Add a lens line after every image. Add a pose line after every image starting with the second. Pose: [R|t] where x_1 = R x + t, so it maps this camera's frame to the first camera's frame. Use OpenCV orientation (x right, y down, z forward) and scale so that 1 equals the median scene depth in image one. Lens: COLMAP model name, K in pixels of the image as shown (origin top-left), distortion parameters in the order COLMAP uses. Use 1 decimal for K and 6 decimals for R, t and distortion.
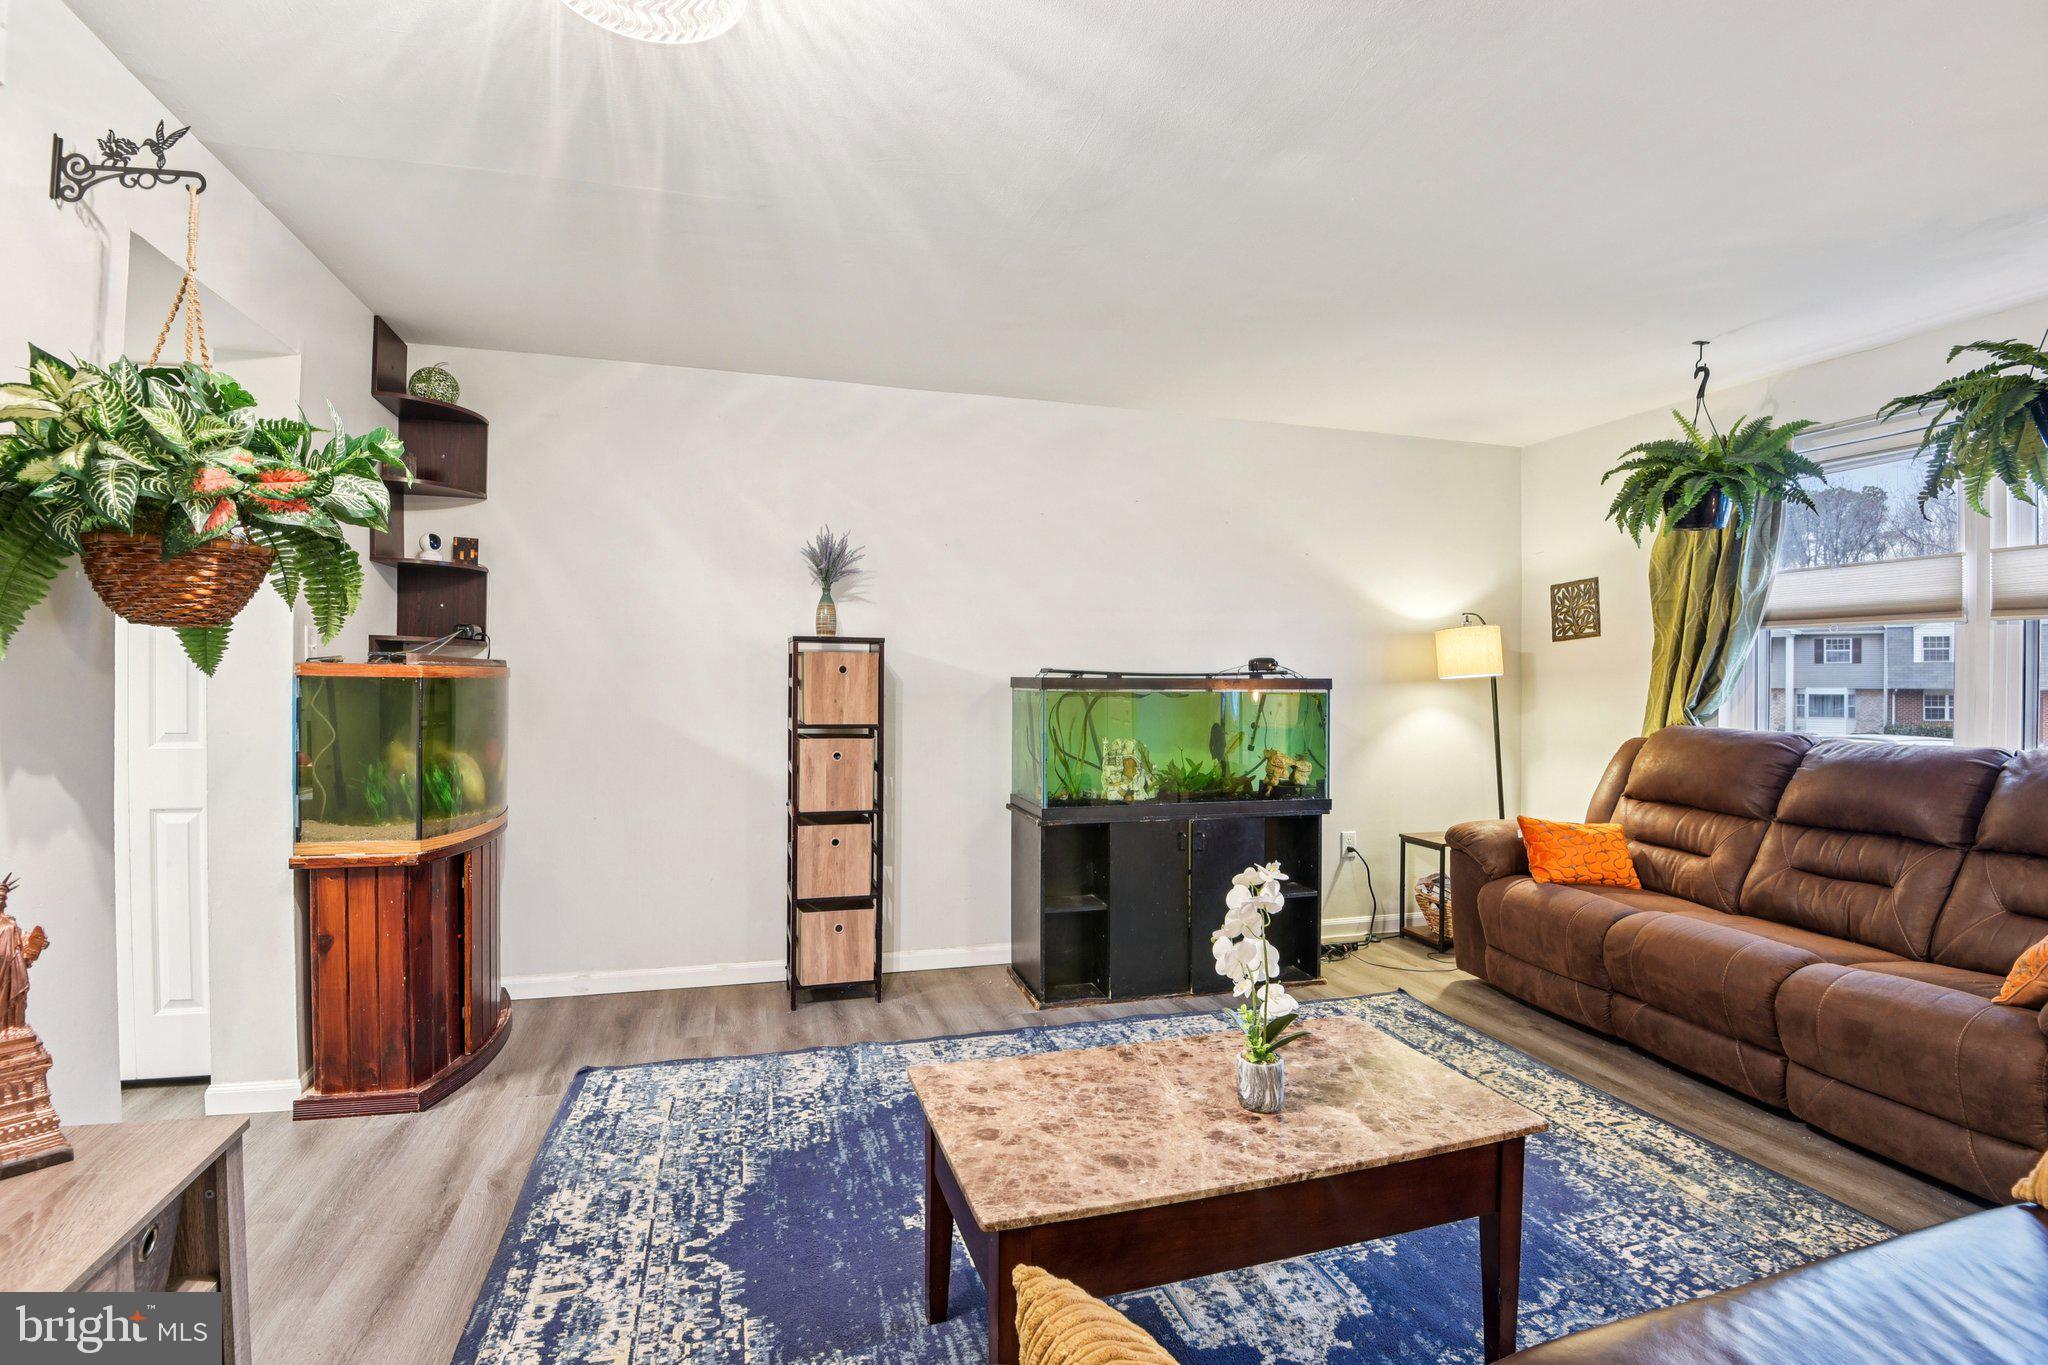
lens RADIAL K [[955.0, 0, 1016.7], [0, 955.0, 689.2], [0, 0, 1]] dist [-0.036875, -0.000361]
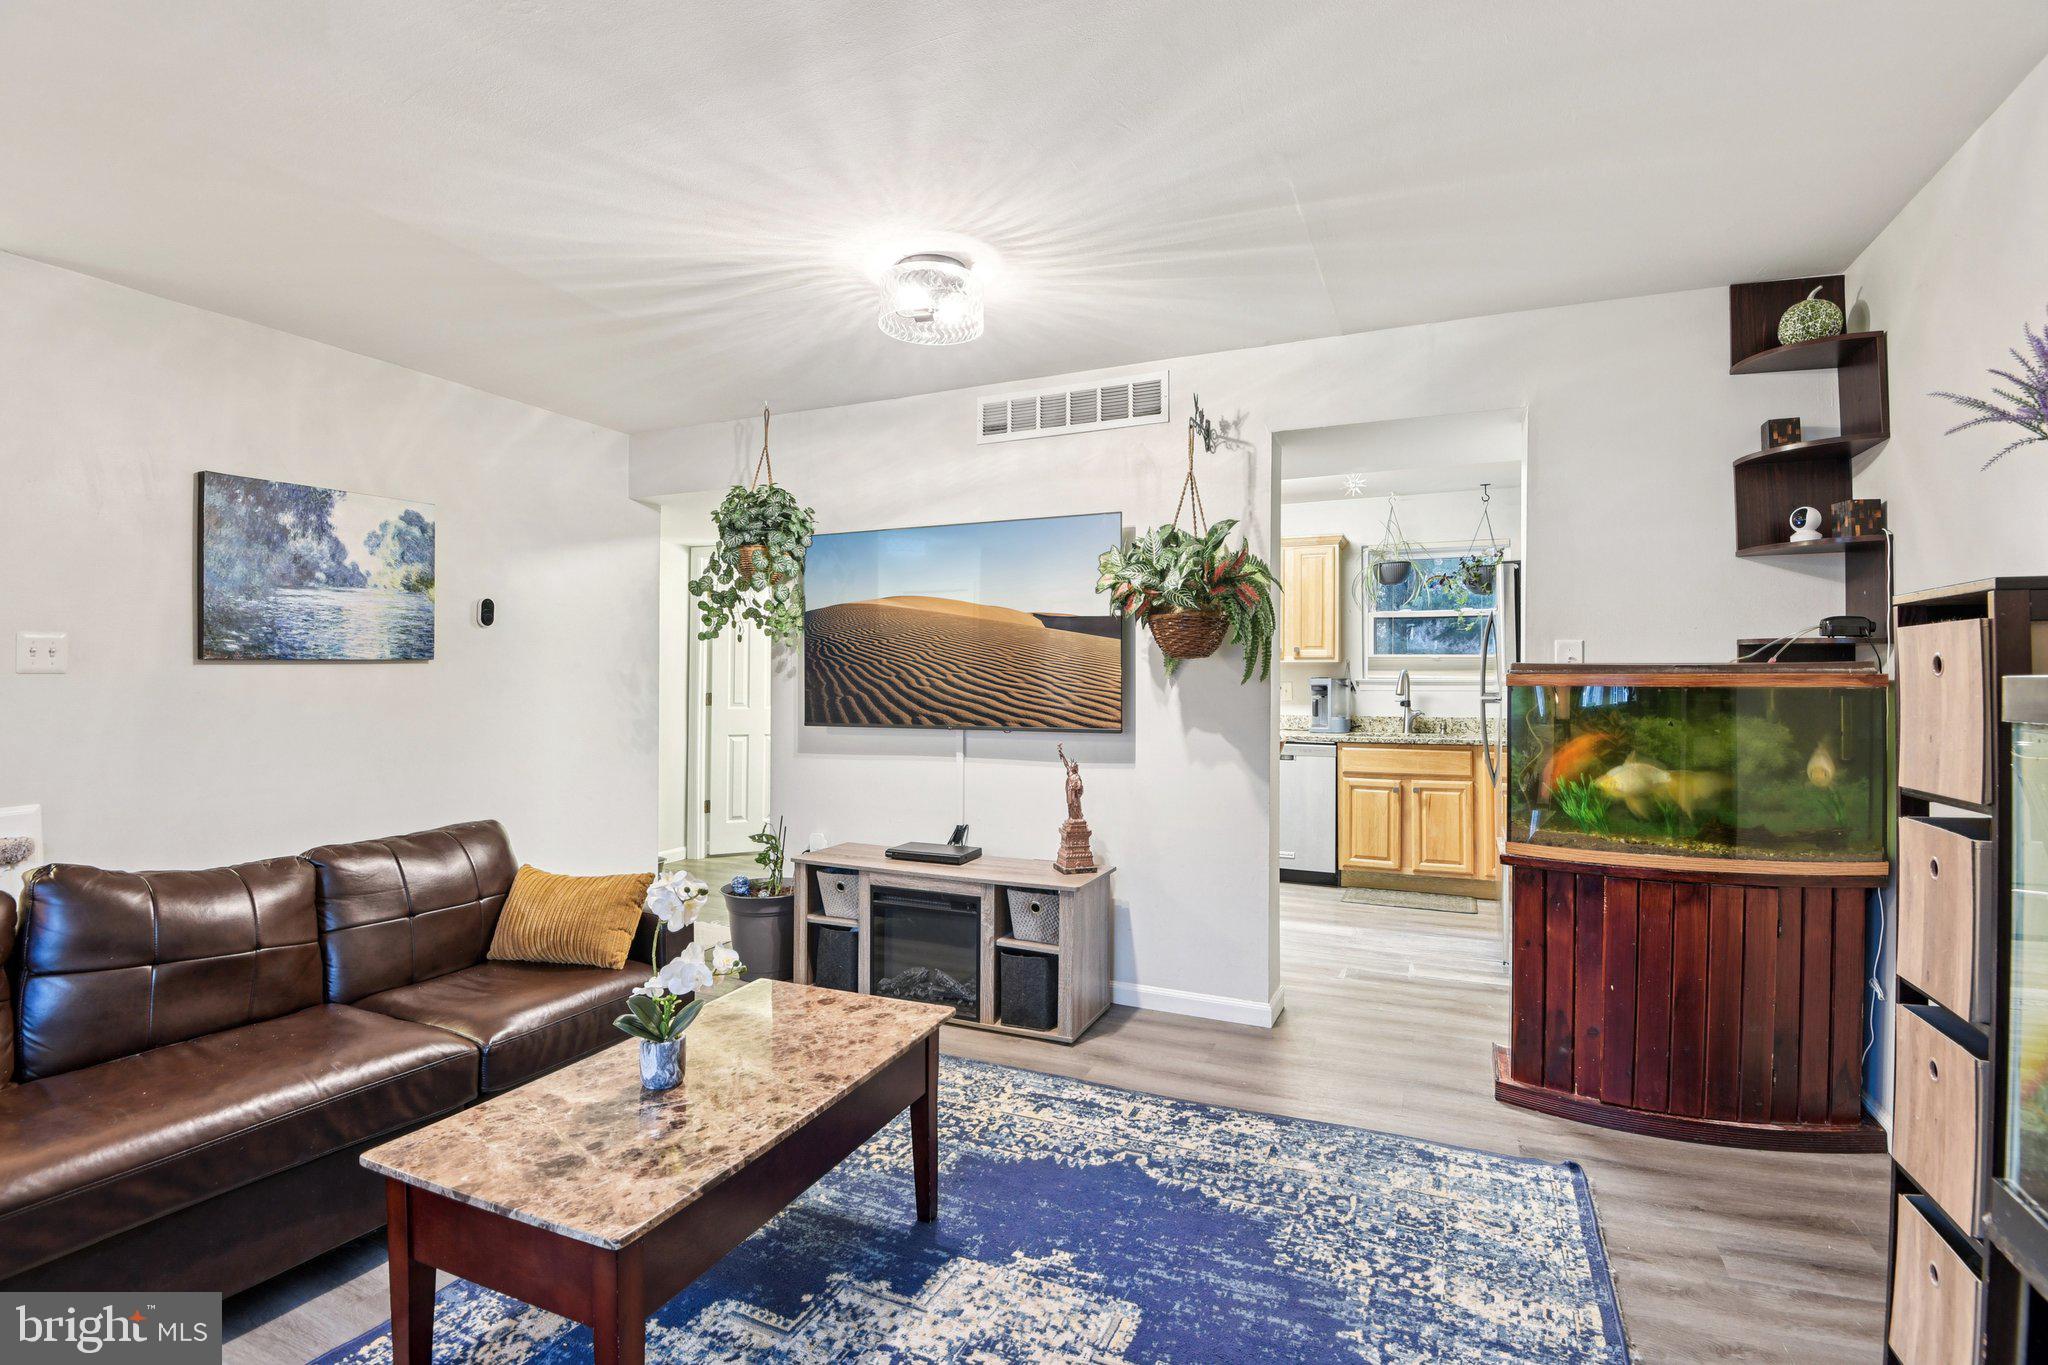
lens RADIAL K [[944.2, 0, 1024.0], [0, 944.2, 682.5], [0, 0, 1]] dist [-0.037623, -0.000269]
pose [[-0.639524, -0.009485, -0.768712, 0.701469], [-0.017922, 0.999836, 0.002573, -0.013617], [0.768562, 0.015422, -0.639589, 1.718720]]
